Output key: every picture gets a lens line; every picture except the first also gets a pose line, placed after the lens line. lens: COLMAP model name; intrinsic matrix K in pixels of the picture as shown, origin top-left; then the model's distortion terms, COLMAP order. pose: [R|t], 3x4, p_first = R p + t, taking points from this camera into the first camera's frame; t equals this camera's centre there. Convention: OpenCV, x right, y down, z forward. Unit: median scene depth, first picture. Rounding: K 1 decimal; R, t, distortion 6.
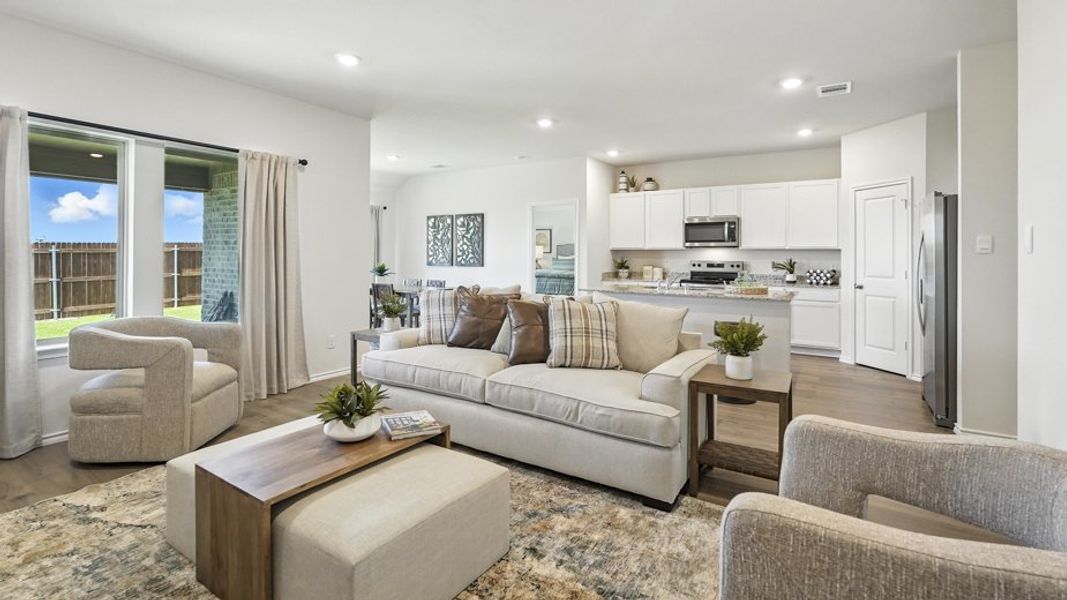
lens RADIAL K [[481.0, 0, 532.2], [0, 481.0, 257.8], [0, 0, 1]] dist [-0.015475, 0.008302]
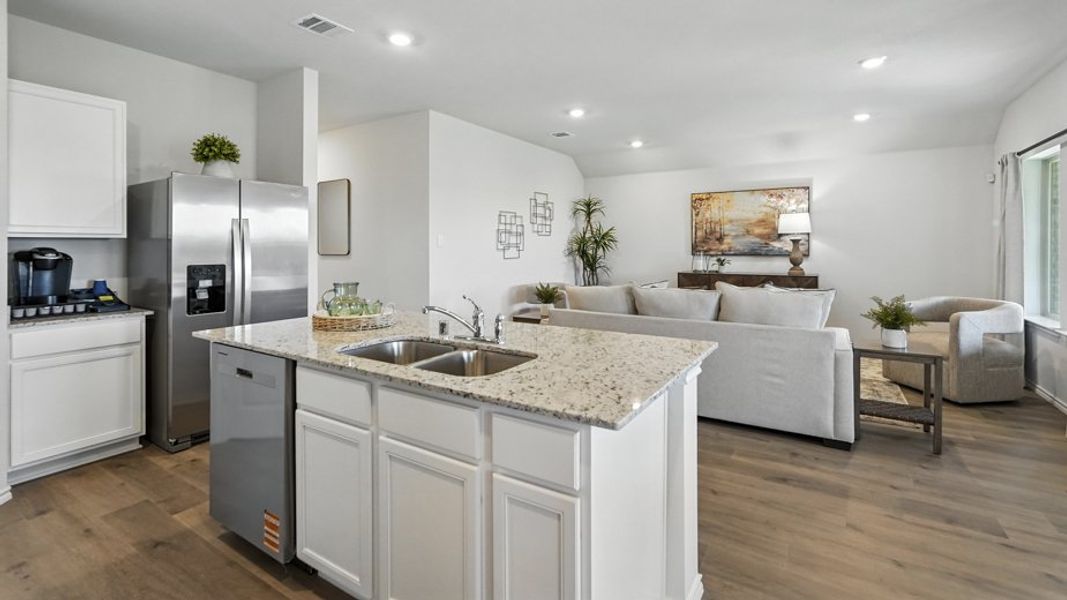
lens RADIAL K [[481.0, 0, 530.3], [0, 481.0, 242.6], [0, 0, 1]] dist [-0.015475, 0.008302]
pose [[-0.999964, -0.005055, -0.006828, 0.183690], [-0.005061, 0.999987, 0.000812, -0.010254], [0.006824, 0.000847, -0.999976, 1.025208]]
